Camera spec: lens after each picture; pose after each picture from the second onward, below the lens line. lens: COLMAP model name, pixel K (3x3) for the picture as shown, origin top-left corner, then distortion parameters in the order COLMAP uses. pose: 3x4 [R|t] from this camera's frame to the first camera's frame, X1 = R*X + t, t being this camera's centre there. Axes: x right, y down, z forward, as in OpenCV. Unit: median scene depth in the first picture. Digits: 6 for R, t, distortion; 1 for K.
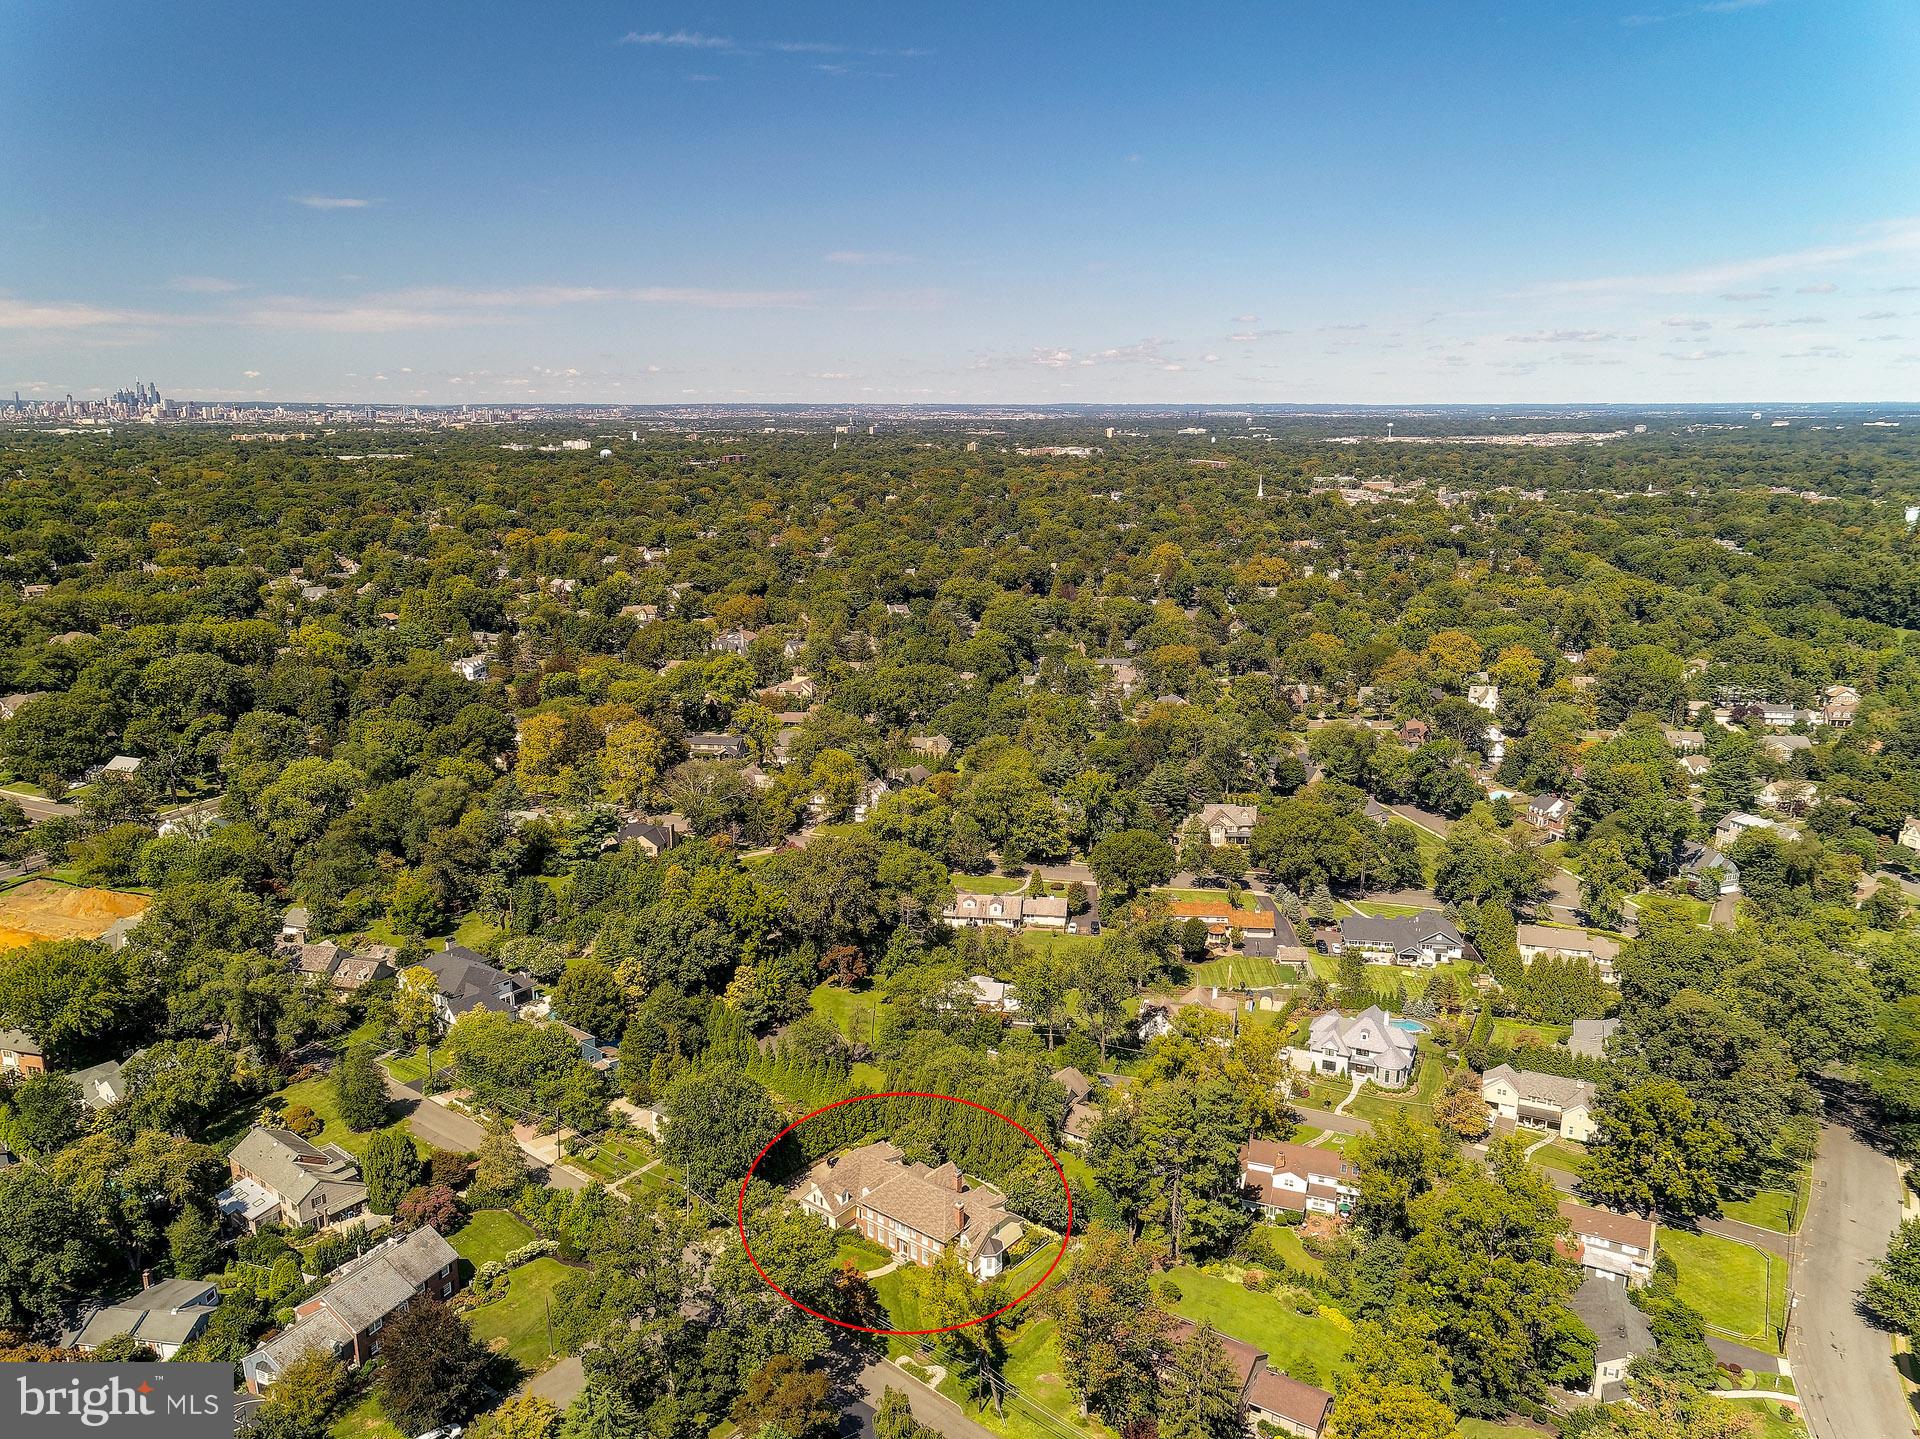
lens RADIAL K [[1343.8, 0, 960.0], [0, 1343.8, 719.5], [0, 0, 1]] dist [0.054925, 0.001212]
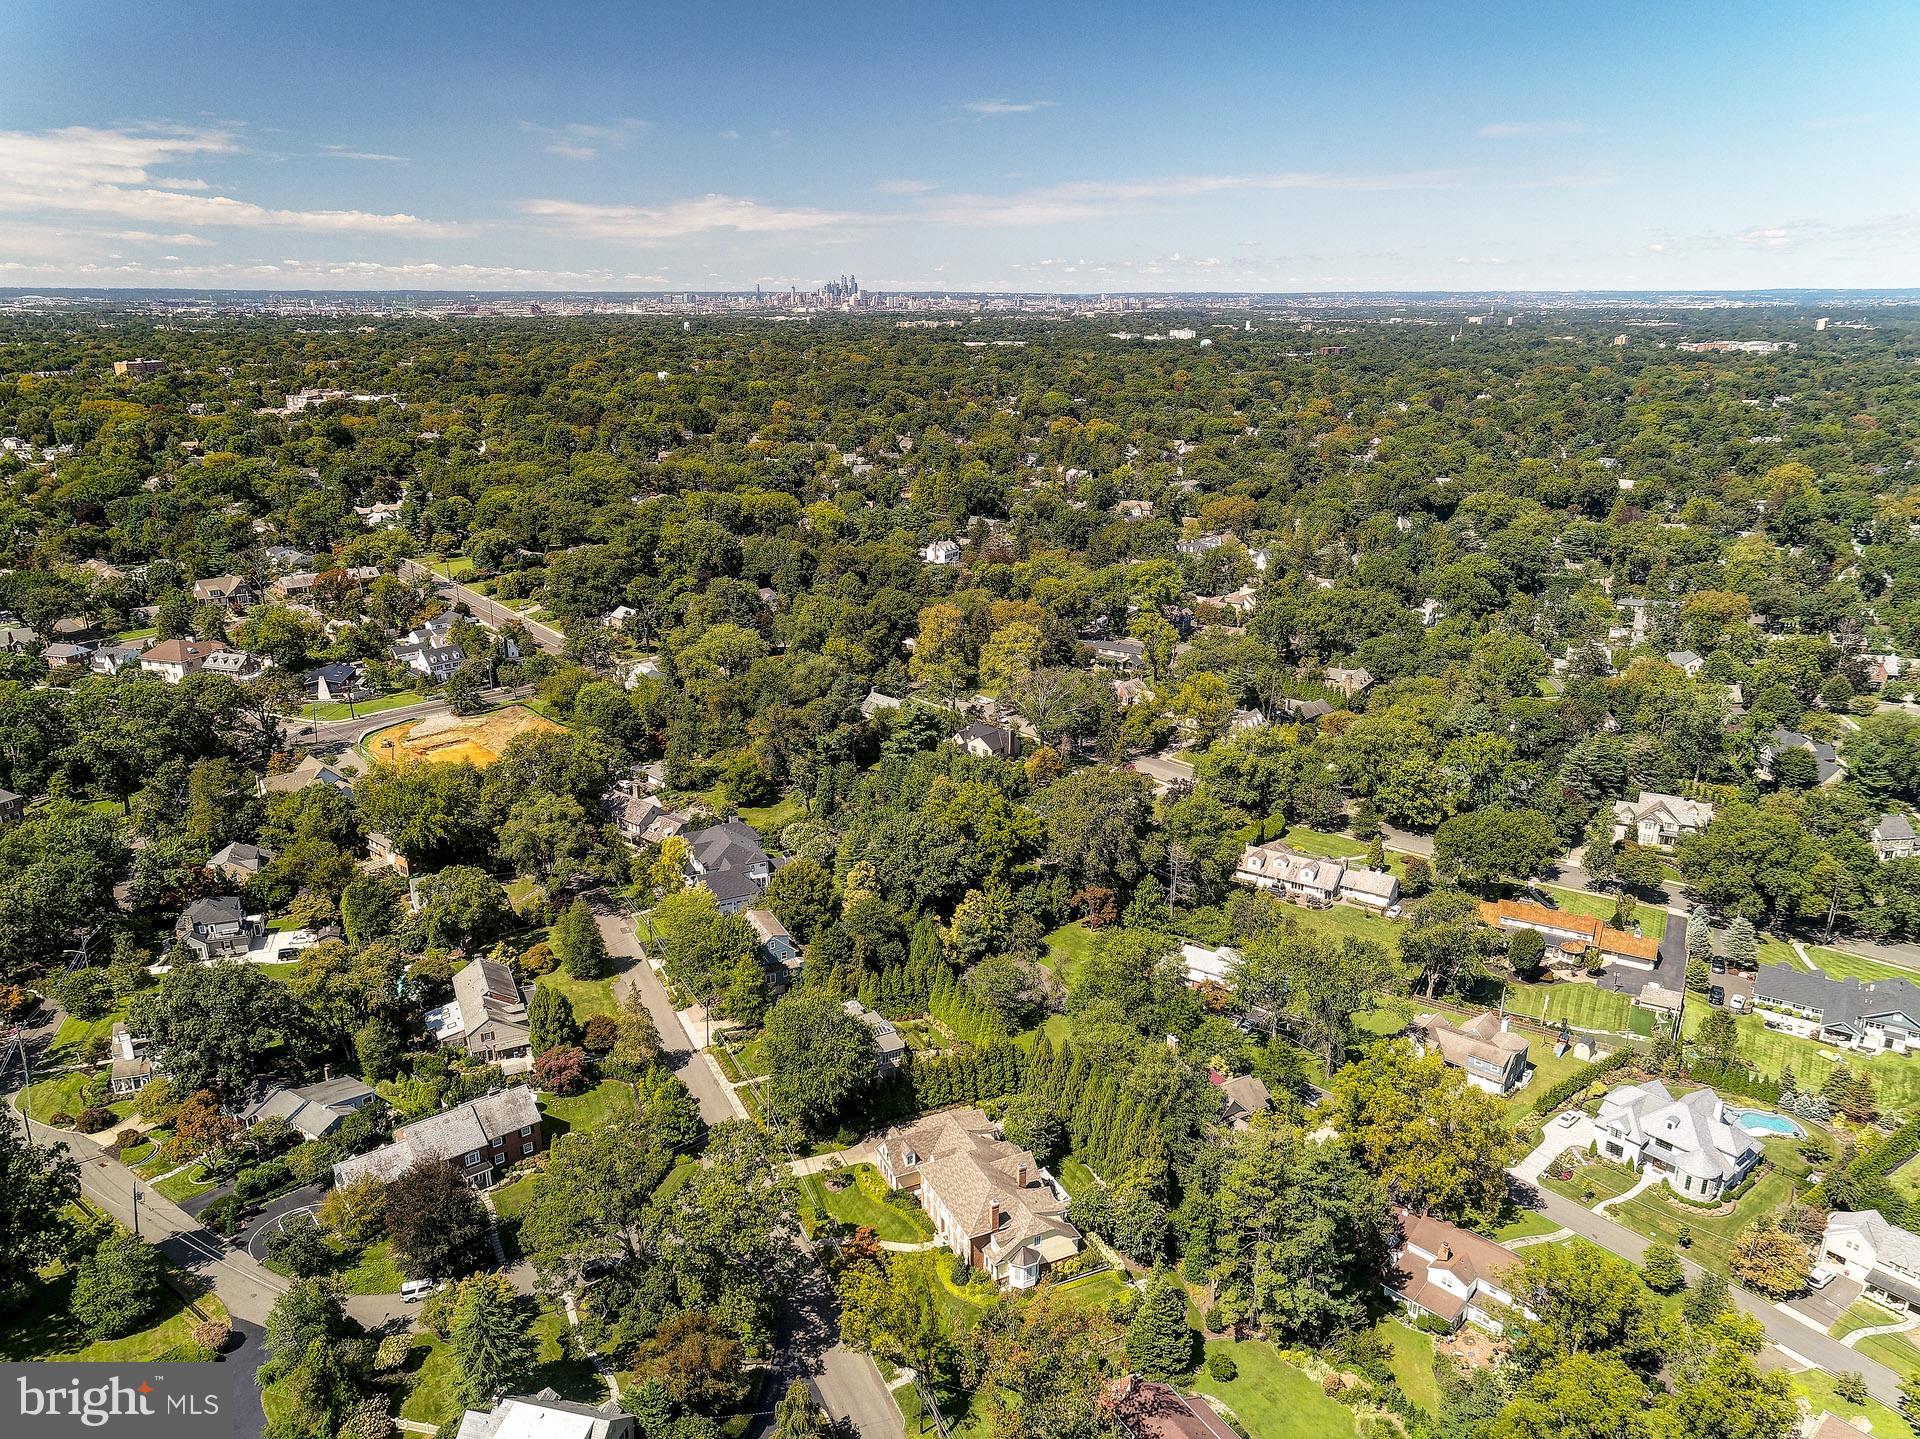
lens RADIAL K [[1360.5, 0, 993.4], [0, 1360.5, 647.7], [0, 0, 1]] dist [0.047742, 0.004121]
pose [[0.912065, 0.109657, -0.395112, 0.158717], [-0.099753, 0.993967, 0.045594, -0.026029], [0.397728, -0.002171, 0.917501, 0.076929]]
